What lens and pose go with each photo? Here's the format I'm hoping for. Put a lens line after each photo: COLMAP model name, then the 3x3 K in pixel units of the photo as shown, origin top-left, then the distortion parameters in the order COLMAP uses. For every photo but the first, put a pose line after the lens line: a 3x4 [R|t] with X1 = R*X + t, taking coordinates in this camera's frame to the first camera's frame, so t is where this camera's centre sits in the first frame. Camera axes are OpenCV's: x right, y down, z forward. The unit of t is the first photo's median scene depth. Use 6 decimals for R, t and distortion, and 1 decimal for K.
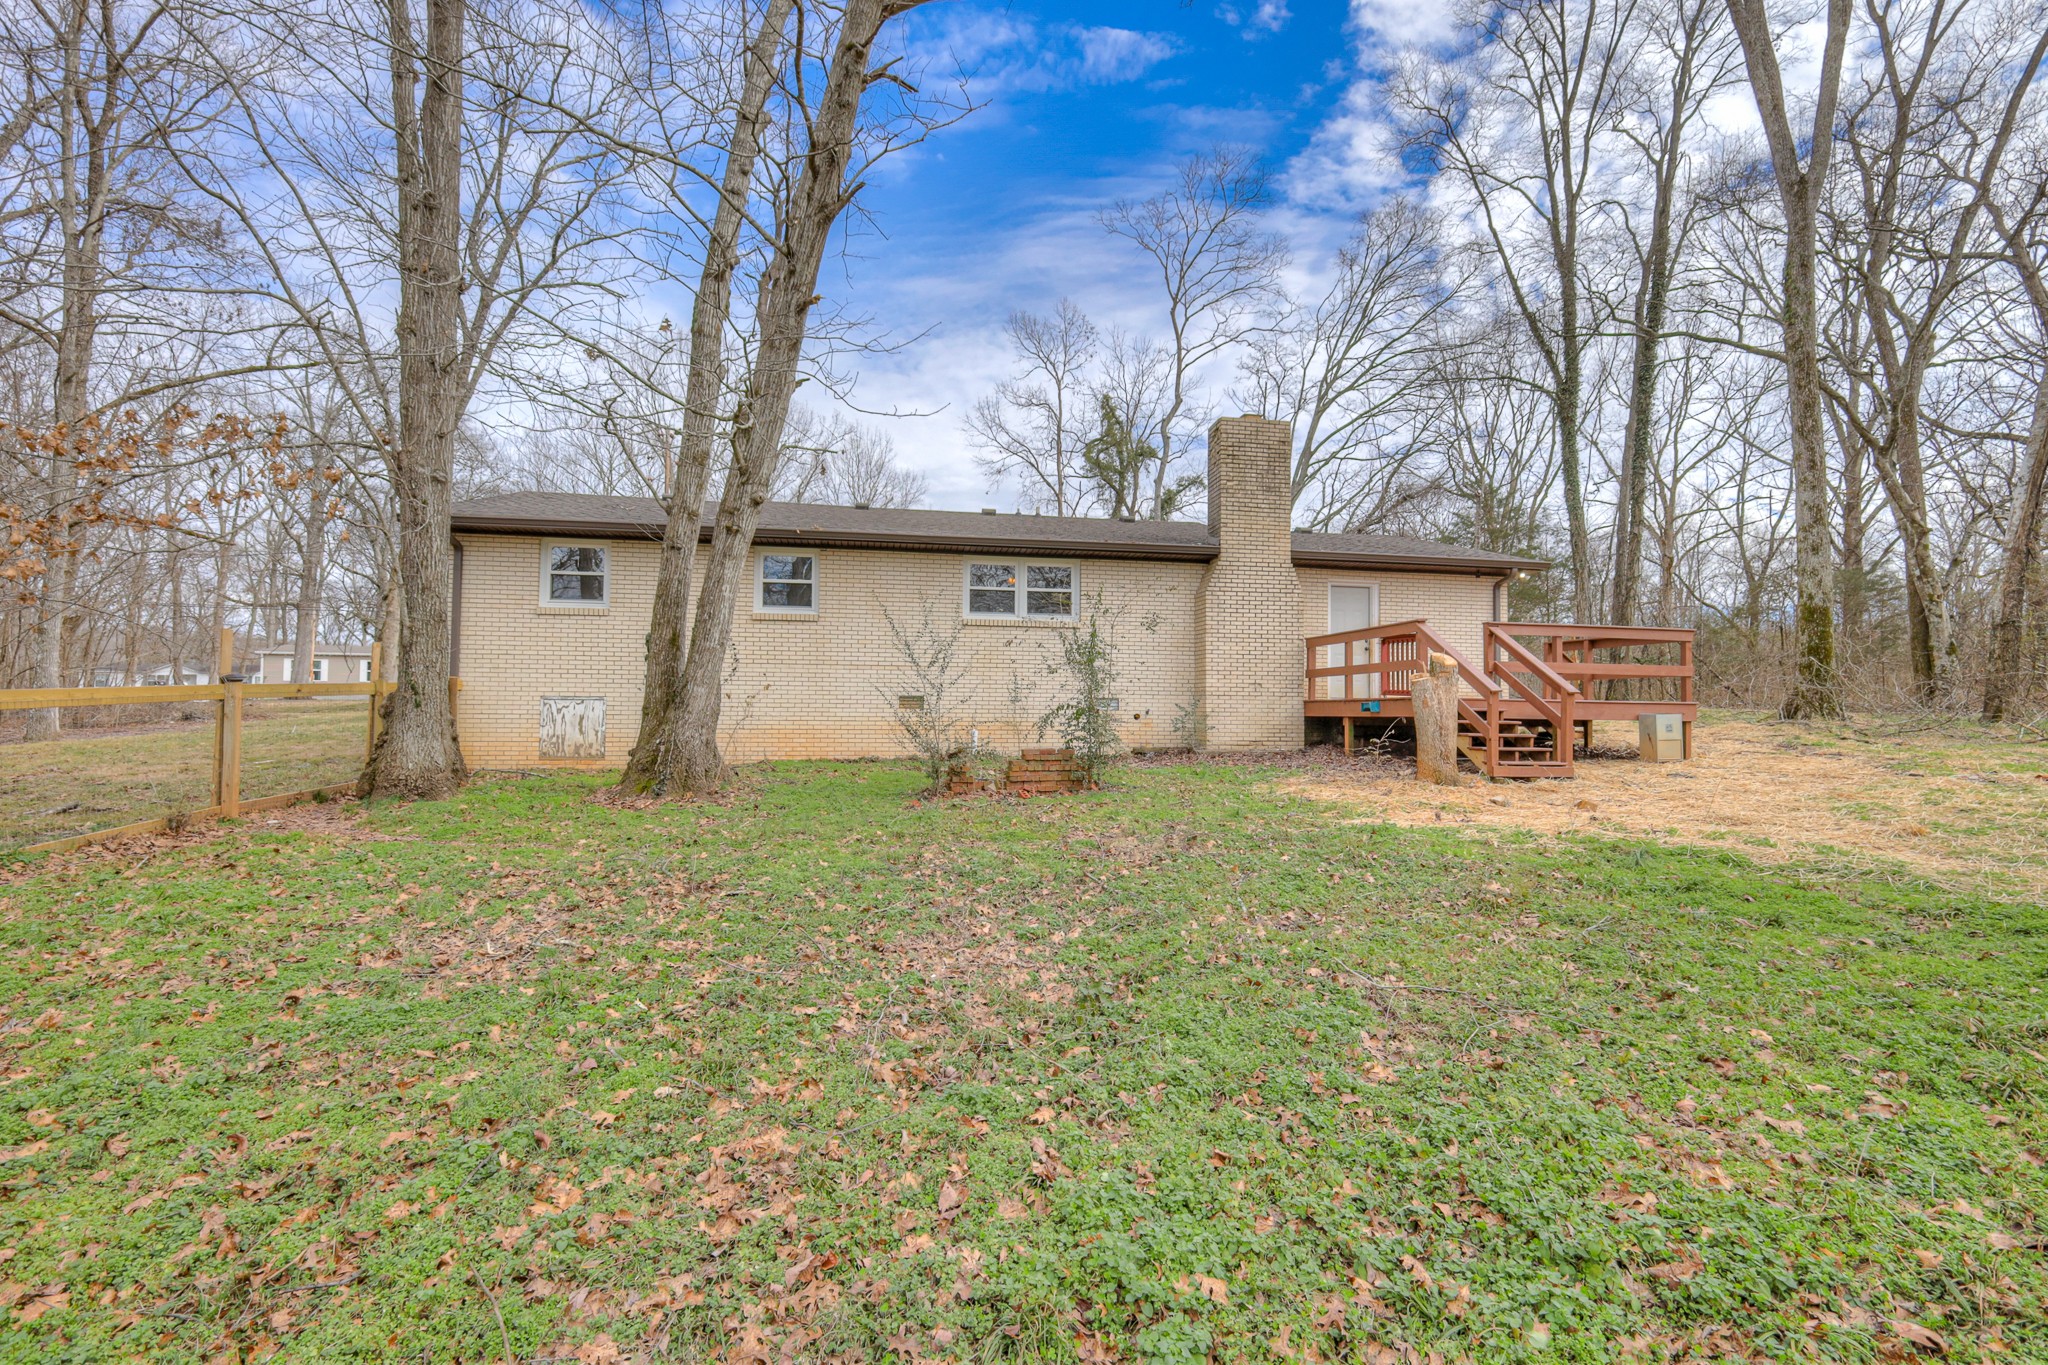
lens RADIAL K [[891.4, 0, 1025.1], [0, 891.4, 674.9], [0, 0, 1]] dist [0.001546, 0.000556]
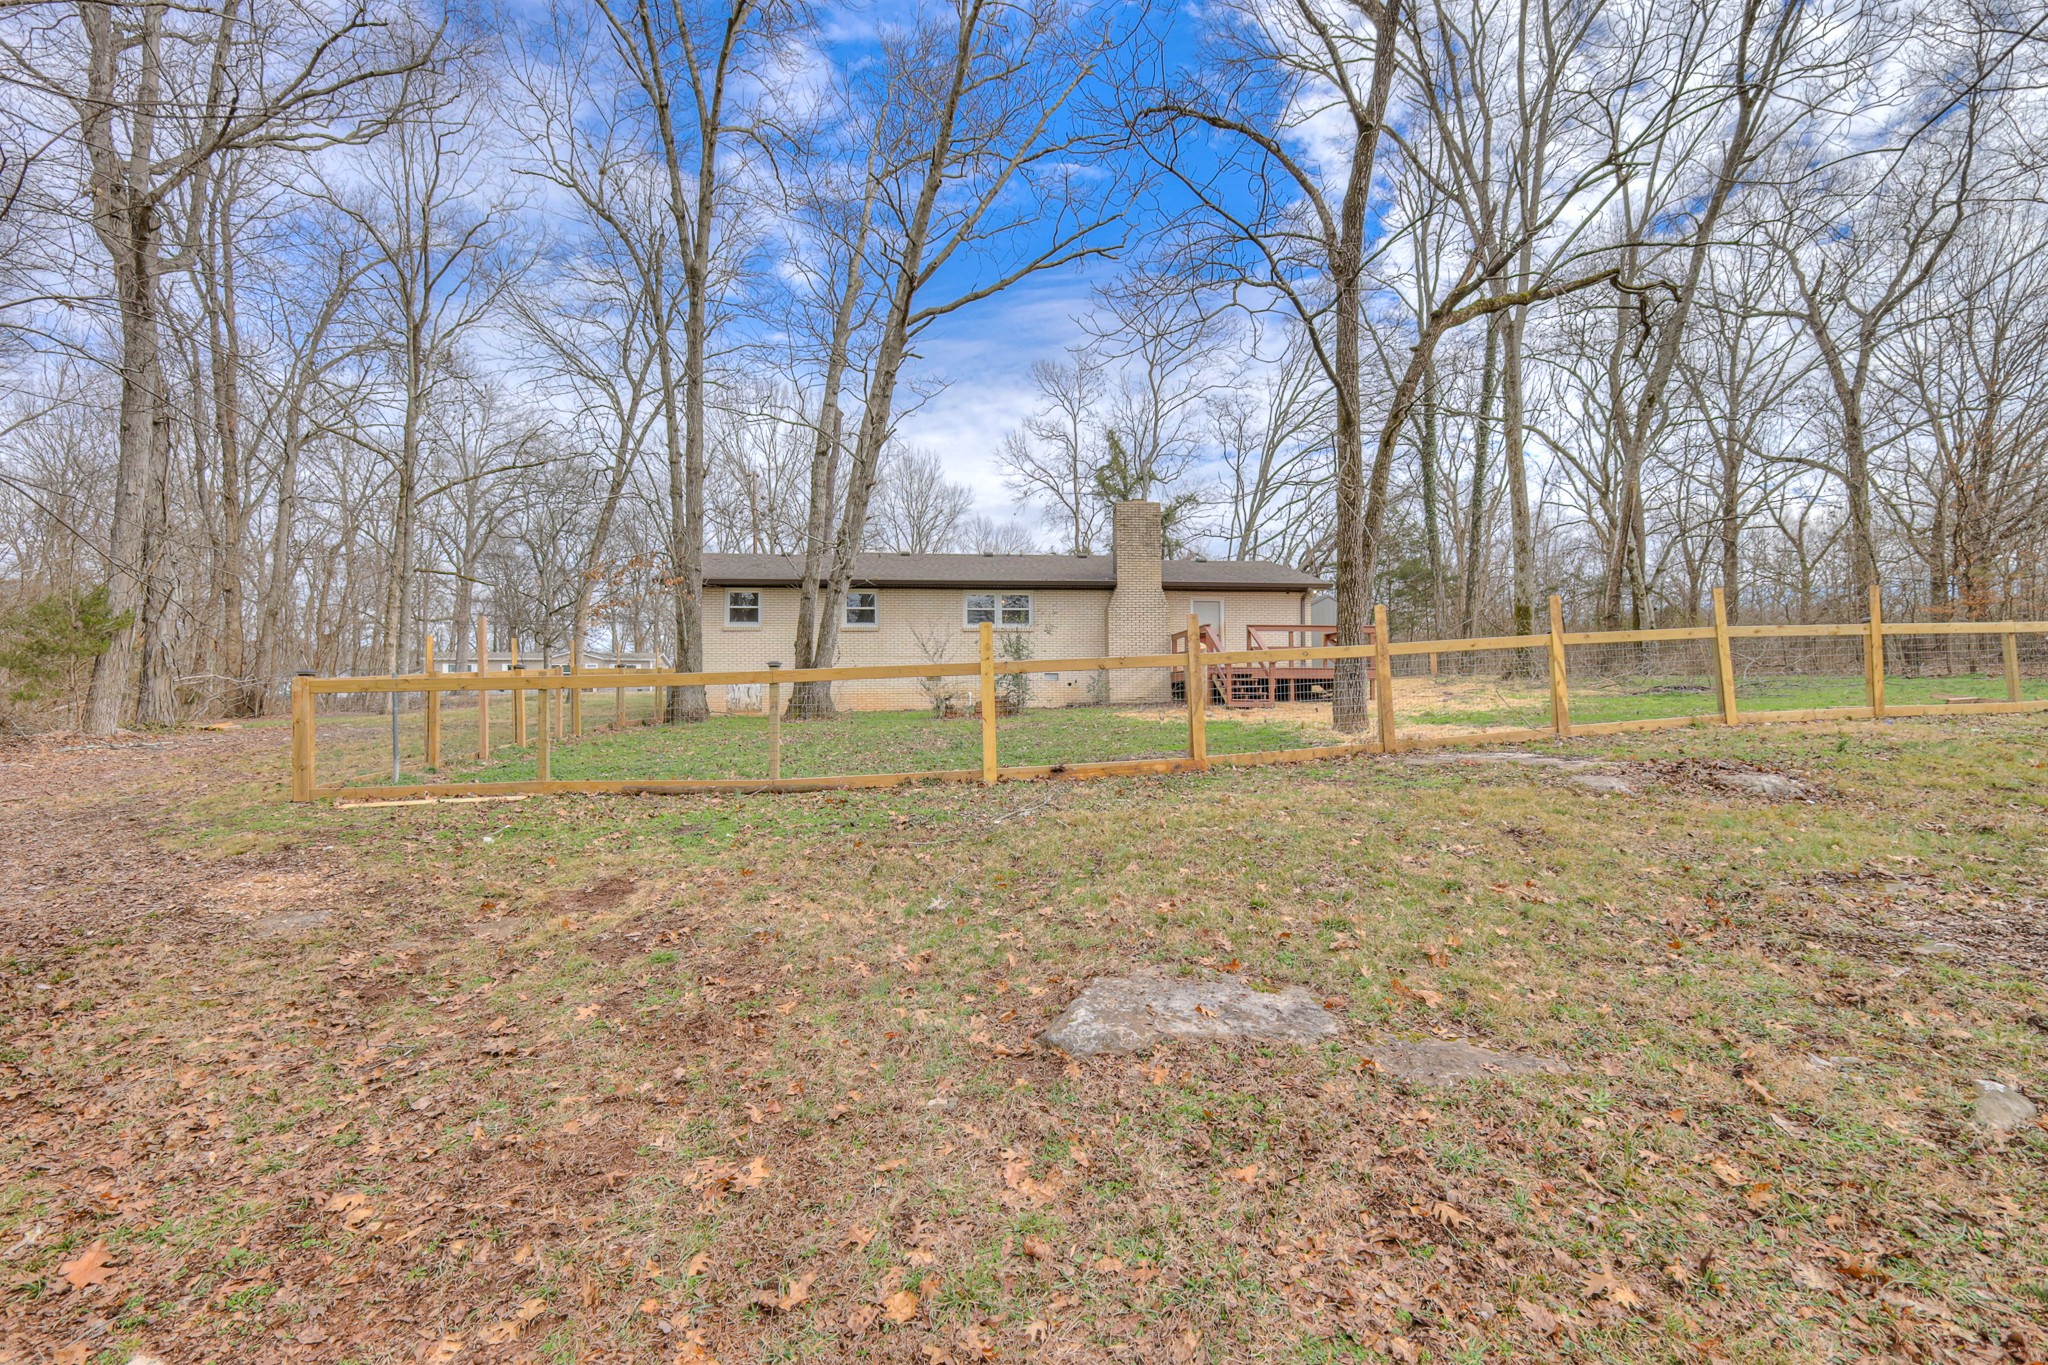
lens RADIAL K [[891.4, 0, 1025.1], [0, 891.4, 674.9], [0, 0, 1]] dist [0.001546, 0.000556]
pose [[0.997612, -0.018066, -0.066668, 0.072256], [0.018635, 0.999795, 0.007928, 0.007142], [0.066511, -0.009152, 0.997744, -0.309294]]
